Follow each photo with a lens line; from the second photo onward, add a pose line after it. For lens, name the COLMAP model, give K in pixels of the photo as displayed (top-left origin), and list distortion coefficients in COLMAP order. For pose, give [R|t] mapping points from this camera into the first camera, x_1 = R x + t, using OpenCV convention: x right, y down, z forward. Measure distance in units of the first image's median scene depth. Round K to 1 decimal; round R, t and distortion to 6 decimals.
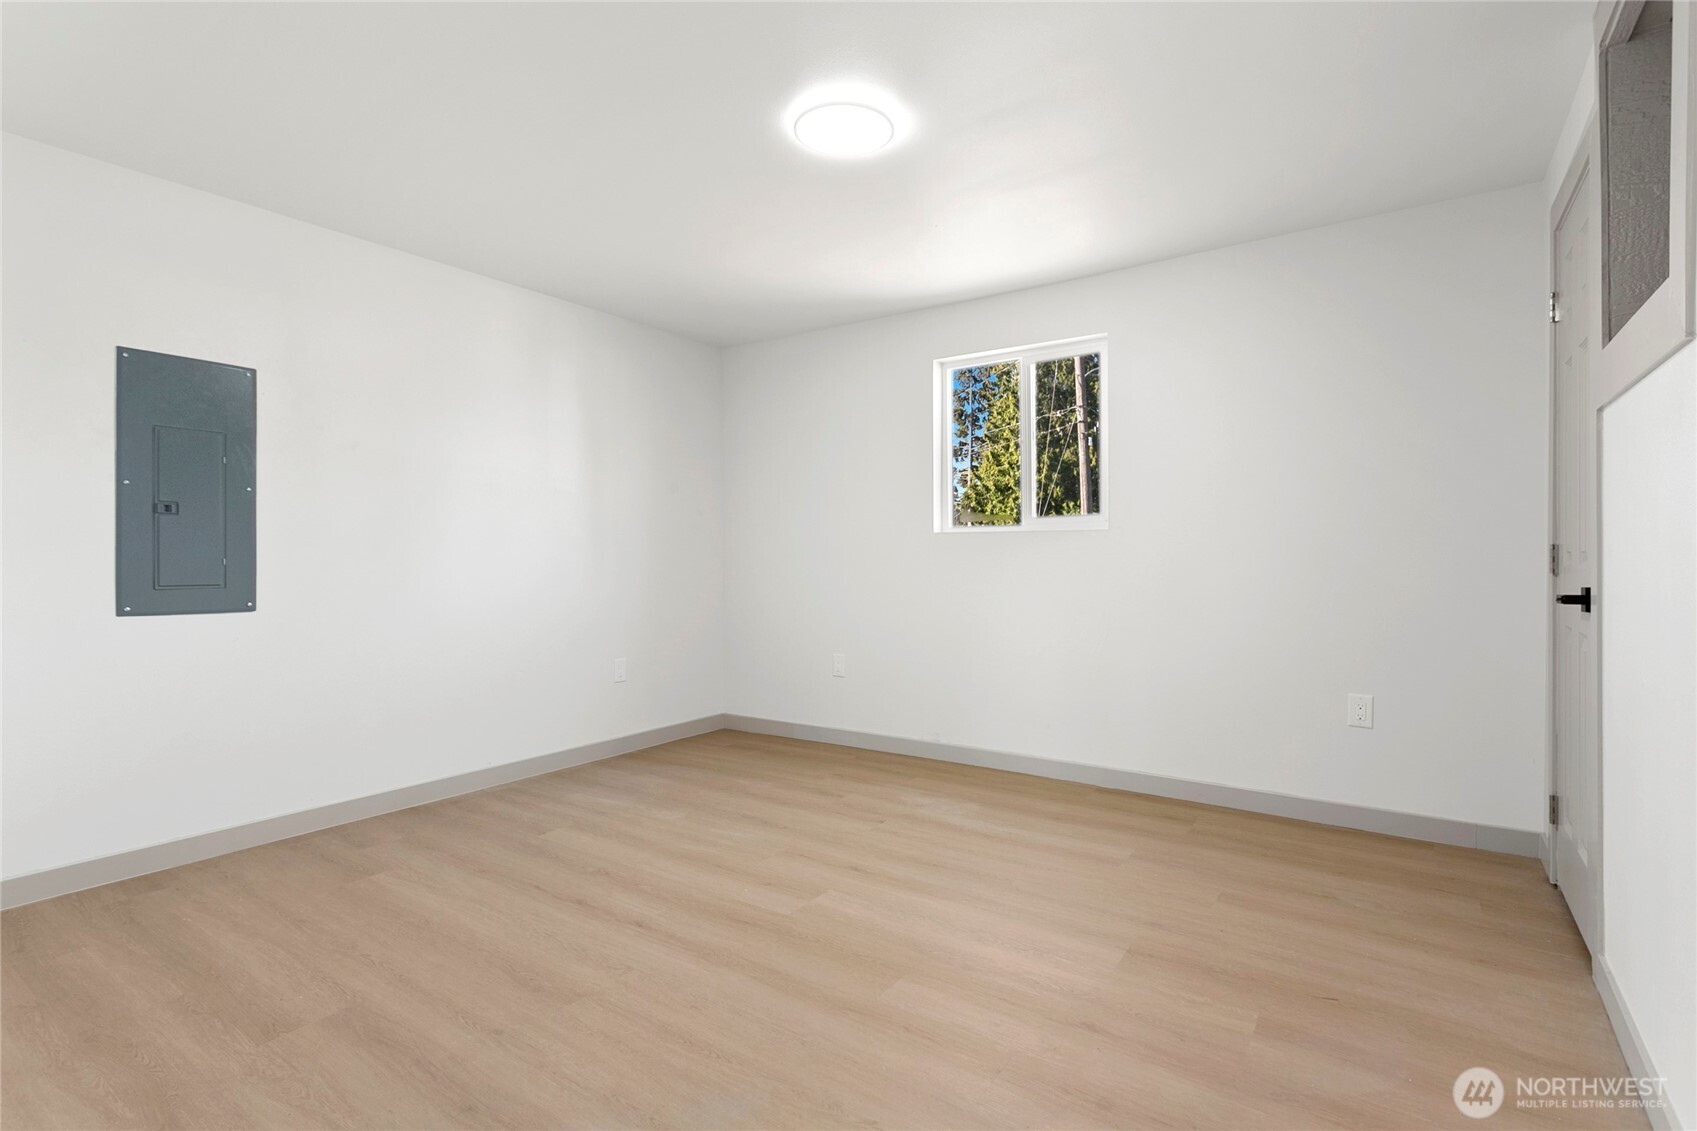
lens RADIAL K [[803.5, 0, 849.5], [0, 803.5, 559.6], [0, 0, 1]] dist [0.004004, 0.000266]
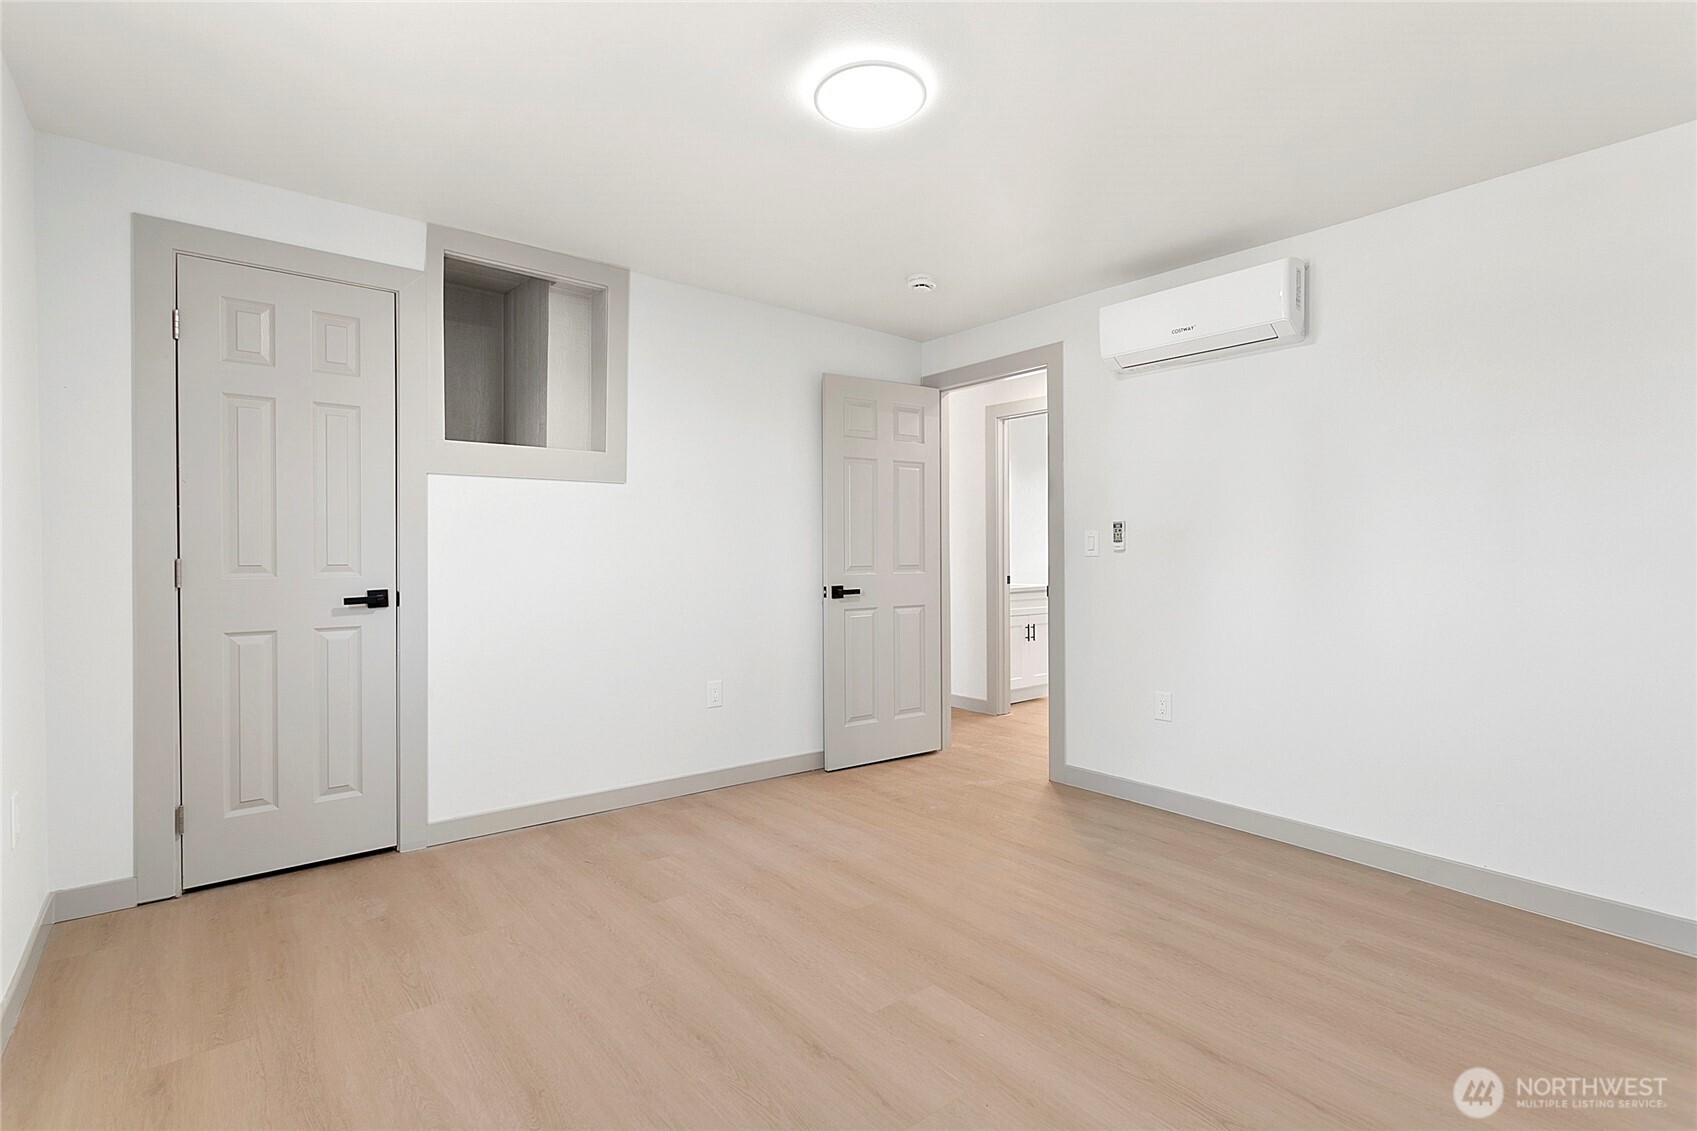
lens RADIAL K [[803.5, 0, 846.5], [0, 803.5, 556.7], [0, 0, 1]] dist [0.004004, 0.000266]
pose [[-0.960298, -0.002010, 0.278970, -0.252592], [0.002396, 0.999878, 0.015453, -0.038659], [-0.278967, 0.015508, -0.960175, 2.049071]]
